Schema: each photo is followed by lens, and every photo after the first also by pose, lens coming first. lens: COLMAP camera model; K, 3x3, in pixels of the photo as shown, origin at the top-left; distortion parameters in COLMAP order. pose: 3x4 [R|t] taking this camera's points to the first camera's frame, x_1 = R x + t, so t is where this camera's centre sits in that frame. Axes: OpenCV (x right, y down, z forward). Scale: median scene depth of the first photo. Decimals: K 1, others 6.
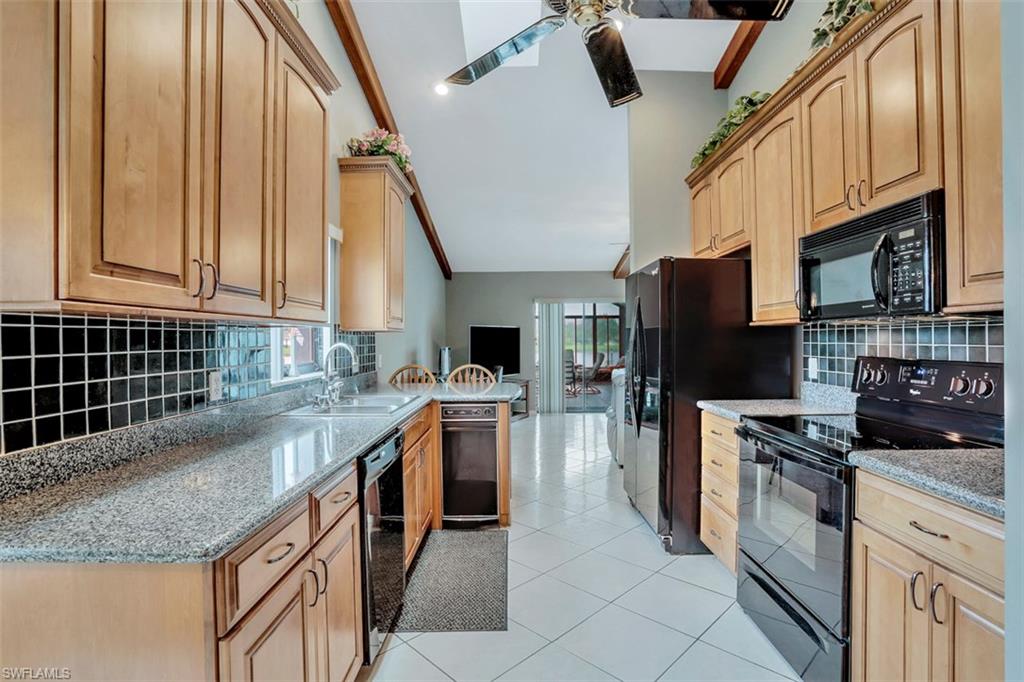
lens RADIAL K [[488.0, 0, 516.4], [0, 488.0, 337.7], [0, 0, 1]] dist [-0.052800, 0.010946]
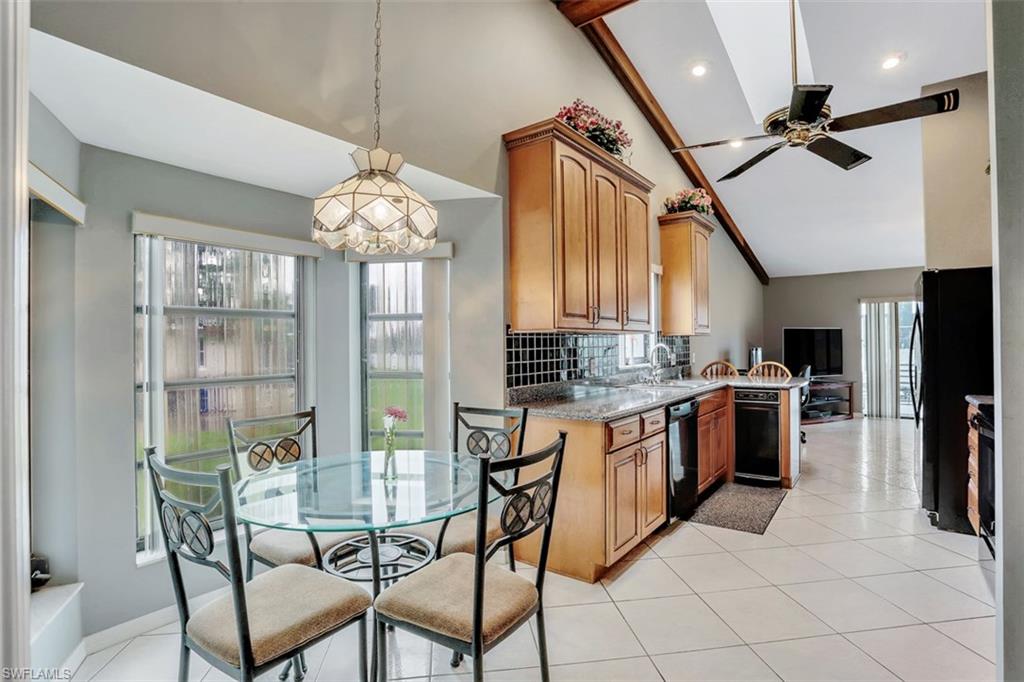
lens RADIAL K [[488.0, 0, 508.7], [0, 488.0, 339.7], [0, 0, 1]] dist [-0.052800, 0.010946]
pose [[0.780833, -0.005840, -0.624713, 0.191560], [0.006386, 0.999979, -0.001366, -0.002825], [0.624708, -0.002923, 0.780853, -0.430966]]
